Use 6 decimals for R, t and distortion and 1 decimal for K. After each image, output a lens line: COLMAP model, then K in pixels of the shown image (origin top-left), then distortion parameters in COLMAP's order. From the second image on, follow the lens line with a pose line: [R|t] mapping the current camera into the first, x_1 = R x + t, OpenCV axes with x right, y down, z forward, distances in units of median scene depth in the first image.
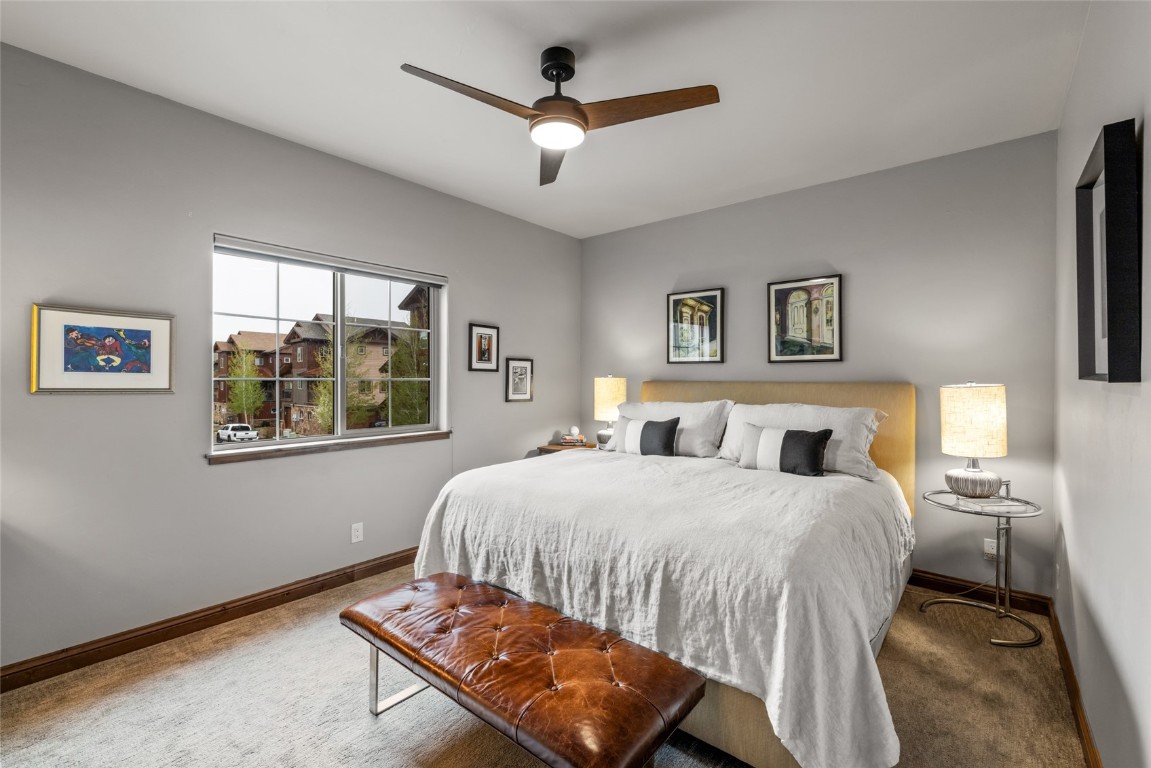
lens RADIAL K [[500.8, 0, 570.9], [0, 500.8, 376.9], [0, 0, 1]] dist [-0.000099, 0.000050]
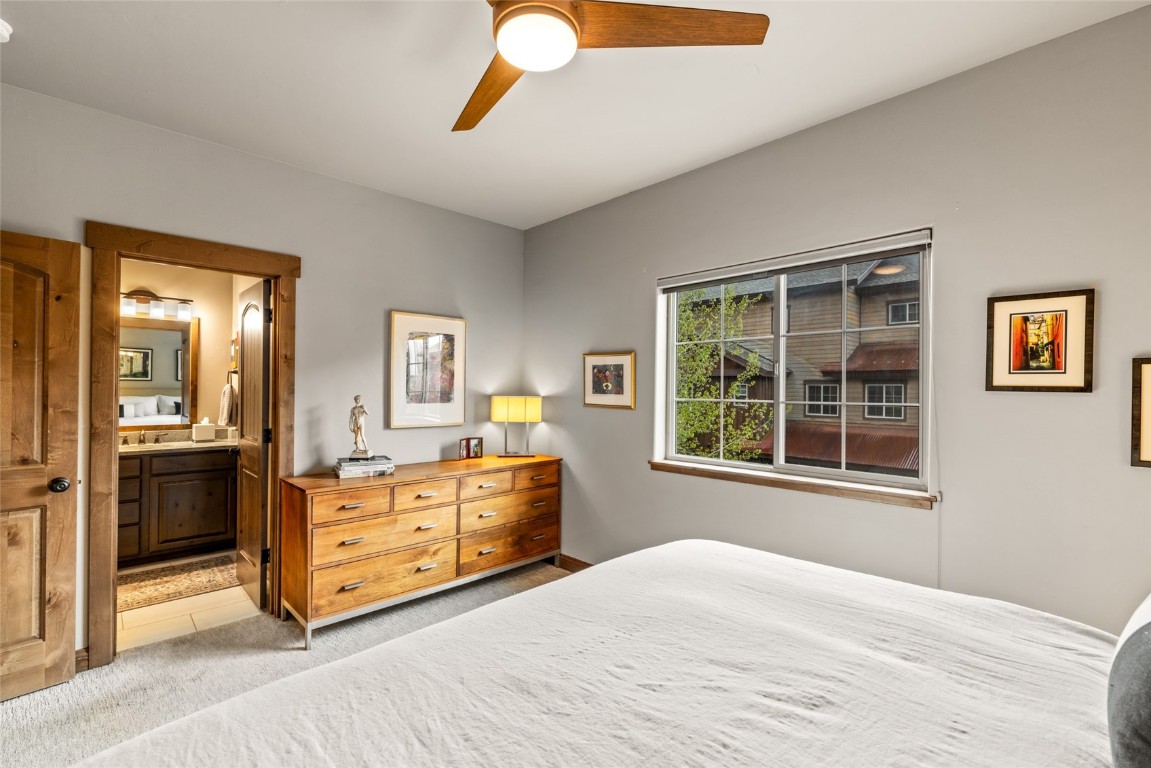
lens RADIAL K [[500.8, 0, 570.3], [0, 500.8, 391.2], [0, 0, 1]] dist [-0.000099, 0.000050]
pose [[-0.094274, -0.002982, -0.995542, 0.506105], [-0.004488, 0.999987, -0.002570, -0.011660], [0.995536, 0.004225, -0.094286, 0.886905]]
